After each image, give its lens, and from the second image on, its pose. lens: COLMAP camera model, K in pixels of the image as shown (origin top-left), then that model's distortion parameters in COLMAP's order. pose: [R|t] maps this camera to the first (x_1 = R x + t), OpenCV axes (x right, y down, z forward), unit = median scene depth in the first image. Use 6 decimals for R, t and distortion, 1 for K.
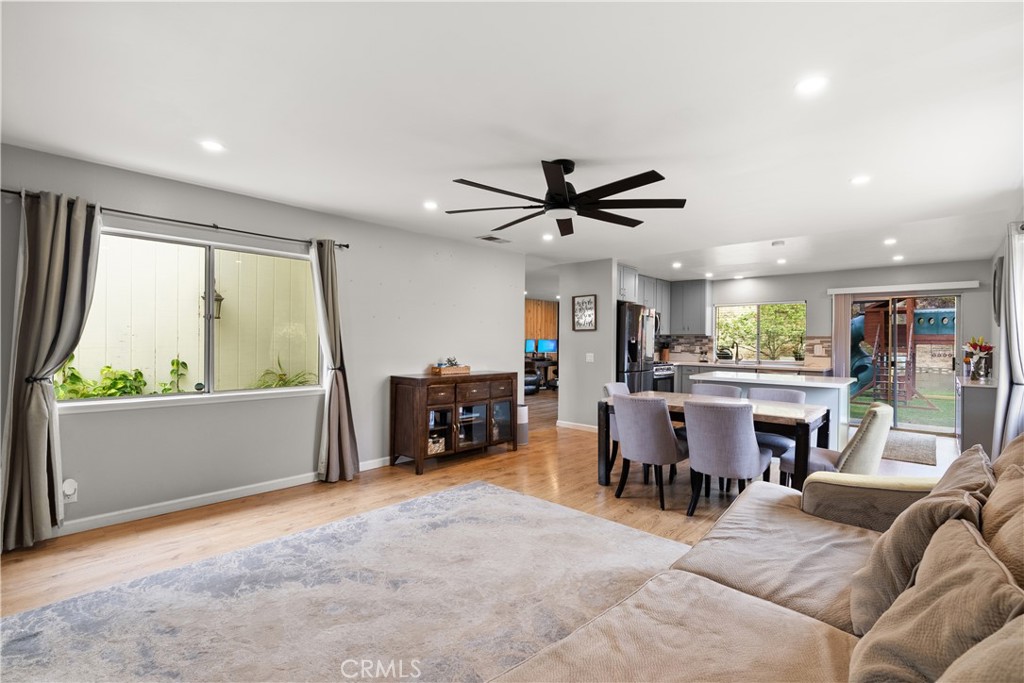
lens RADIAL K [[468.5, 0, 509.5], [0, 468.5, 342.3], [0, 0, 1]] dist [-0.012115, 0.000864]
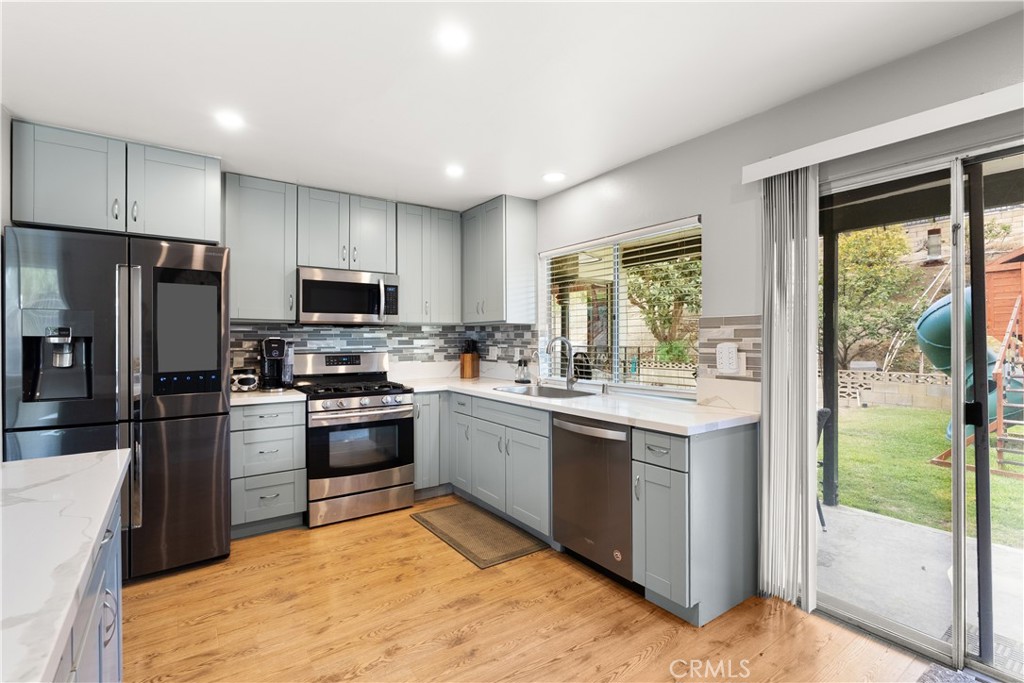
lens RADIAL K [[468.5, 0, 516.3], [0, 468.5, 340.9], [0, 0, 1]] dist [-0.012115, 0.000864]
pose [[0.977867, -0.010025, -0.208985, 0.826960], [0.009530, 0.999949, -0.003376, 0.005480], [0.209008, 0.001310, 0.977913, 0.910923]]
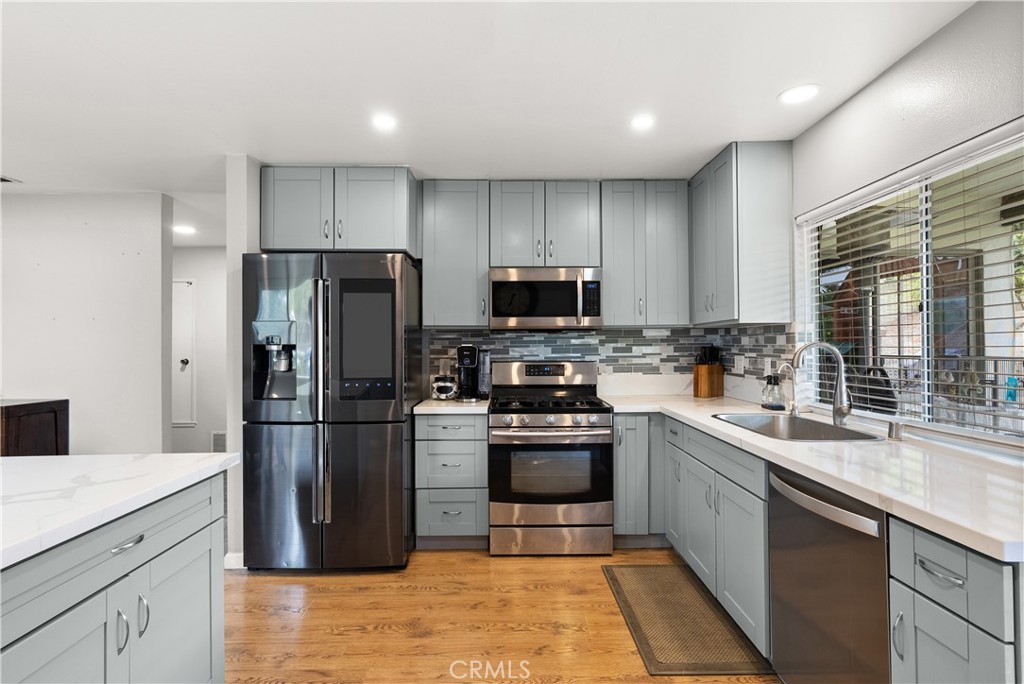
lens RADIAL K [[513.1, 0, 514.9], [0, 513.1, 341.8], [0, 0, 1]] dist [-0.009048, 0.005072]
pose [[0.683969, -0.018673, -0.729272, 0.896867], [0.007165, 0.999796, -0.018879, 0.004766], [0.729476, 0.007687, 0.683963, 1.051424]]
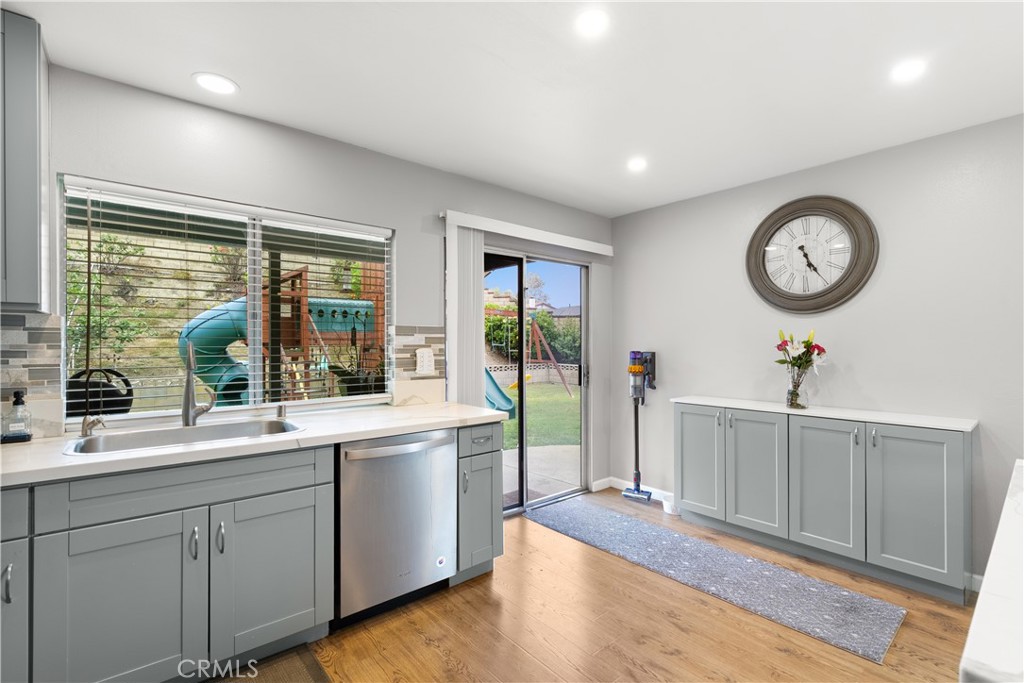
lens RADIAL K [[468.5, 0, 515.2], [0, 468.5, 346.5], [0, 0, 1]] dist [-0.012115, 0.000864]
pose [[0.130048, -0.014318, 0.991404, 0.402535], [0.006902, 0.999885, 0.013535, -0.001215], [-0.991484, 0.005082, 0.130132, 1.233668]]
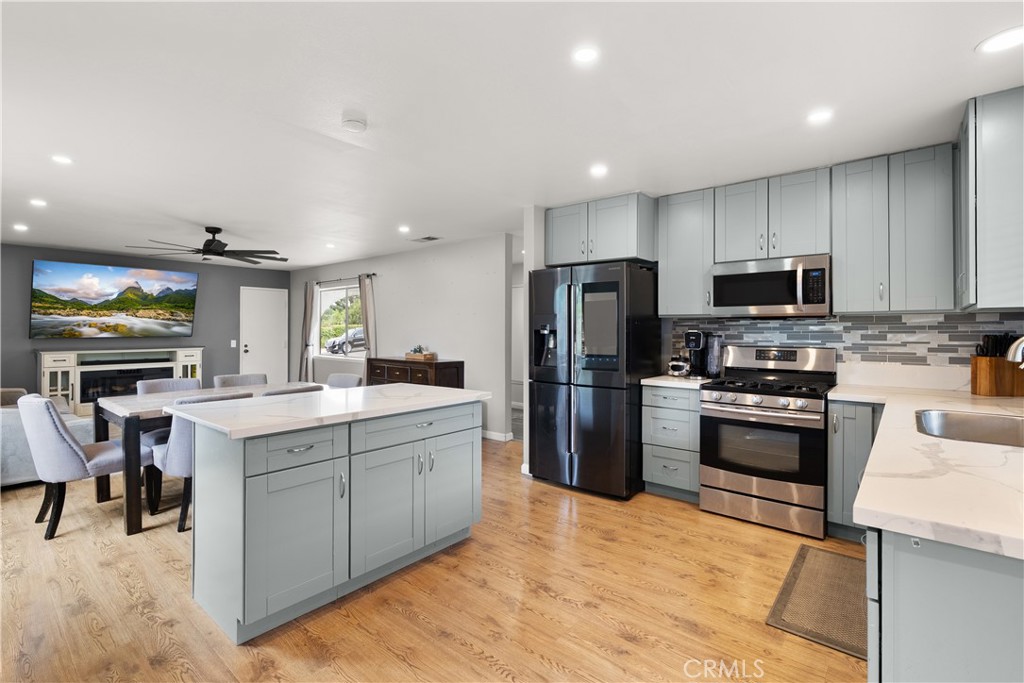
lens RADIAL K [[468.5, 0, 512.2], [0, 468.5, 327.2], [0, 0, 1]] dist [-0.012115, 0.000864]
pose [[0.038148, -0.016223, -0.999140, 1.068623], [-0.008277, 0.999829, -0.016550, 0.004416], [0.999238, 0.008901, 0.038008, 1.154409]]
